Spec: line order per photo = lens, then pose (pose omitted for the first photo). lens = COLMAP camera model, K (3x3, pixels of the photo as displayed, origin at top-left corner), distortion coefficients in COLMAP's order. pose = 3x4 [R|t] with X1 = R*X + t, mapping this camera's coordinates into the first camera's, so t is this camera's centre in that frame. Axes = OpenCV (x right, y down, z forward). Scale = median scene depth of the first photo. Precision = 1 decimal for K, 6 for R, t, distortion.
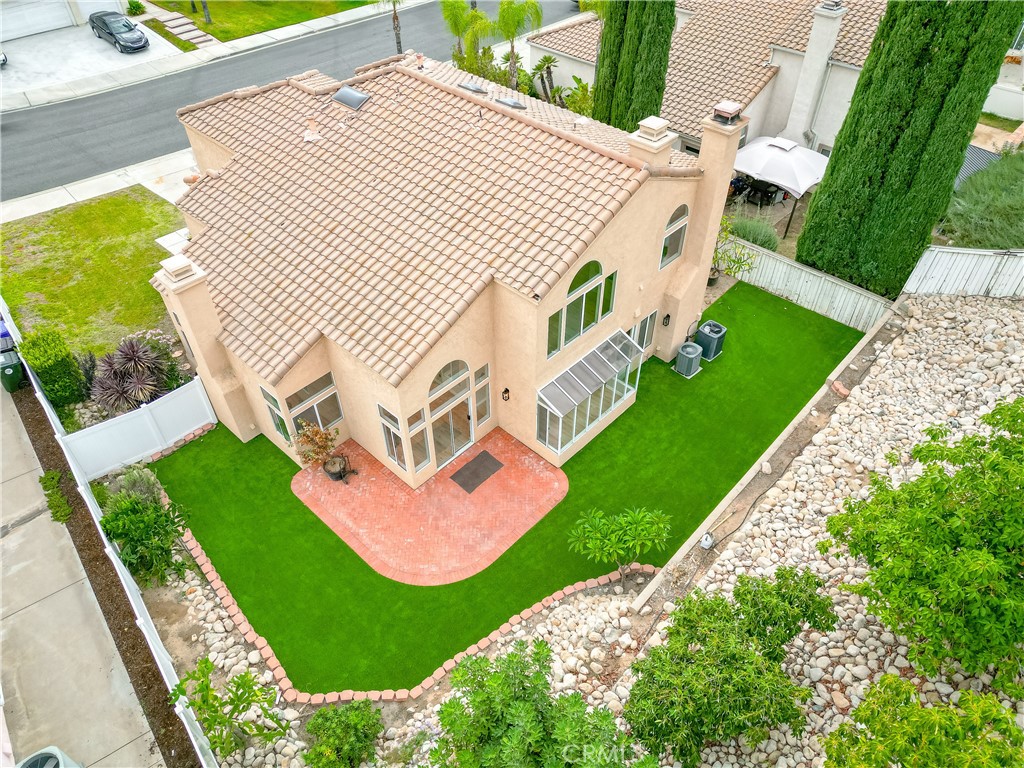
lens RADIAL K [[722.4, 0, 509.5], [0, 722.4, 380.3], [0, 0, 1]] dist [0.071601, -0.055303]
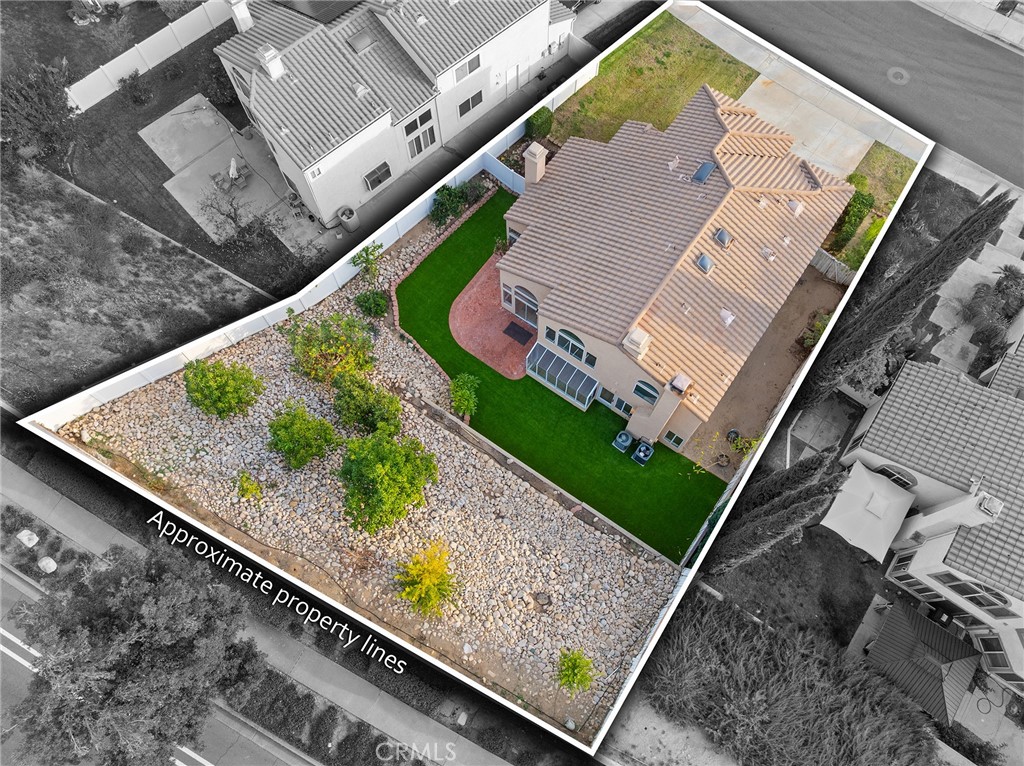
lens RADIAL K [[726.4, 0, 514.1], [0, 726.4, 381.6], [0, 0, 1]] dist [-0.043735, 0.012524]
pose [[0.136418, 0.925792, -0.352560, 0.828907], [-0.679971, 0.346319, 0.646299, -1.176951], [0.720437, 0.151564, 0.676757, -0.294349]]
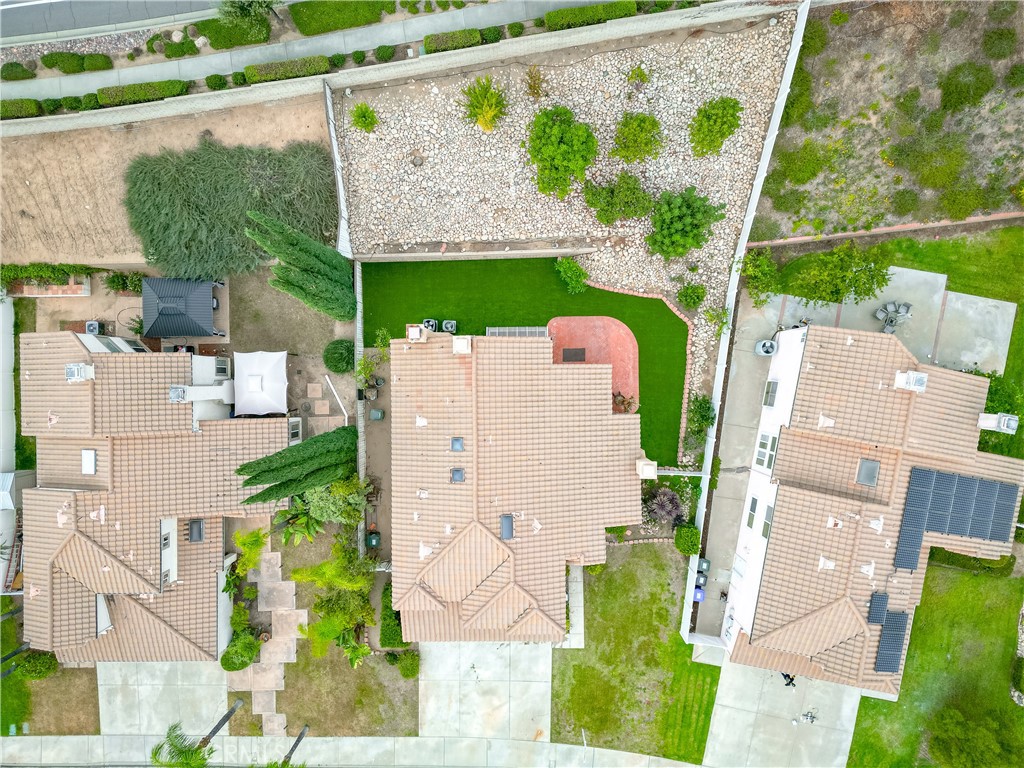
lens RADIAL K [[722.4, 0, 511.7], [0, 722.4, 382.1], [0, 0, 1]] dist [0.071601, -0.055303]
pose [[-0.696901, -0.716868, 0.020712, -0.020162], [0.512952, -0.478066, 0.712975, -1.781725], [-0.501207, 0.507497, 0.700884, -0.449084]]
